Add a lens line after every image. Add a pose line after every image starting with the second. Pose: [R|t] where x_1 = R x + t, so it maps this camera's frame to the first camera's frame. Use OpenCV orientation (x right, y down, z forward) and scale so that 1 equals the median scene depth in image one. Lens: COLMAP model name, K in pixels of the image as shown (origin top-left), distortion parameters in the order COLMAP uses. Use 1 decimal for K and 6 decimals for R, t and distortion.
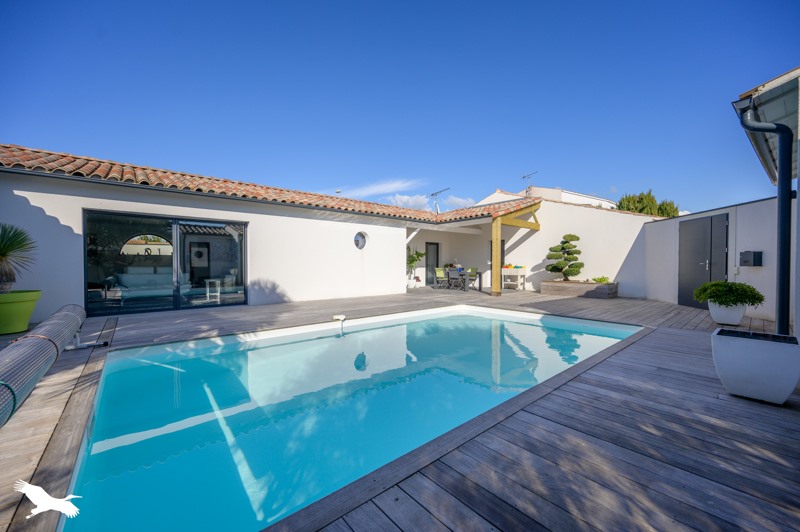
lens RADIAL K [[315.2, 0, 395.0], [0, 315.2, 267.7], [0, 0, 1]] dist [-0.003323, -0.000123]
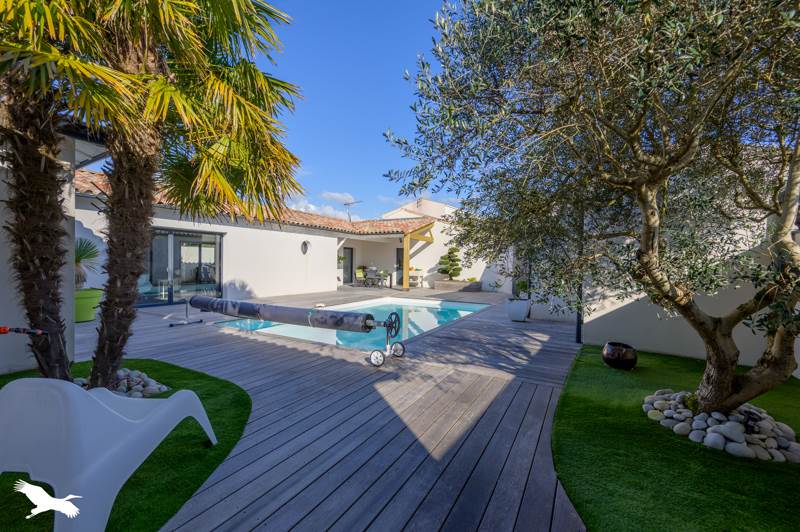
lens RADIAL K [[315.2, 0, 401.7], [0, 315.2, 268.3], [0, 0, 1]] dist [-0.003323, -0.000123]
pose [[0.935285, 0.011098, 0.353720, -0.163895], [-0.012563, 0.999919, 0.001844, -0.011360], [-0.353671, -0.006169, 0.935349, -0.245502]]
